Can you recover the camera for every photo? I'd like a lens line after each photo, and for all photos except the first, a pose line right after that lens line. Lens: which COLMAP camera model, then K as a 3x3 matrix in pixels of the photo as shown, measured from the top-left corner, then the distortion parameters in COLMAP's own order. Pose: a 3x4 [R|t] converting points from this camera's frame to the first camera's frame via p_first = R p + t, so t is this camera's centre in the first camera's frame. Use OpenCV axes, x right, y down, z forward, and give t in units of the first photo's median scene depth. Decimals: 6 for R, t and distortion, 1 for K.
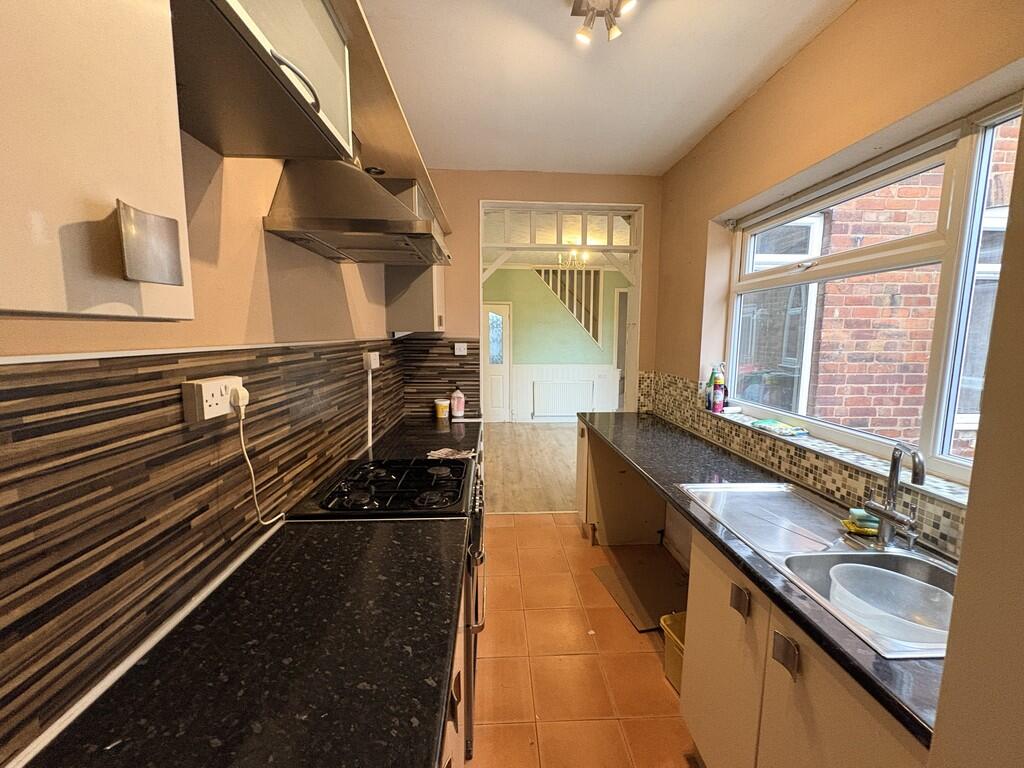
lens RADIAL K [[411.5, 0, 512.0], [0, 411.5, 384.0], [0, 0, 1]] dist [0.003426, 0.000118]
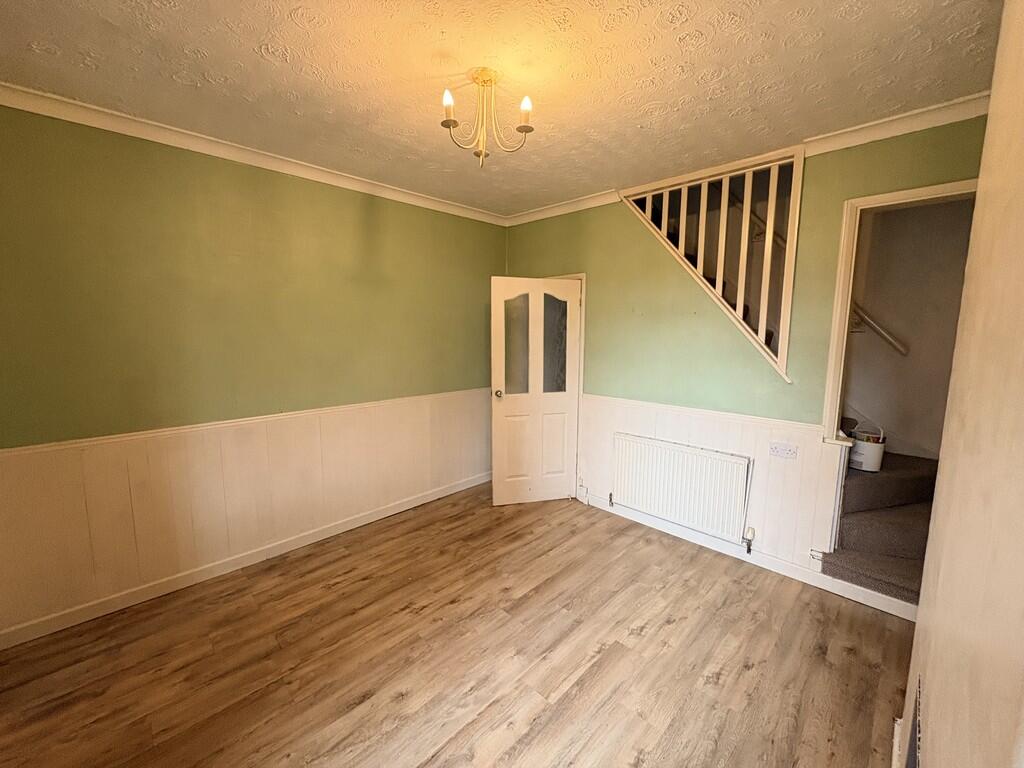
lens RADIAL K [[411.5, 0, 512.0], [0, 411.5, 384.0], [0, 0, 1]] dist [0.003426, 0.000118]
pose [[0.677372, 0.089603, -0.730164, 0.325438], [-0.088610, 0.995266, 0.039932, -0.074016], [0.730285, 0.037651, 0.682104, 0.578979]]
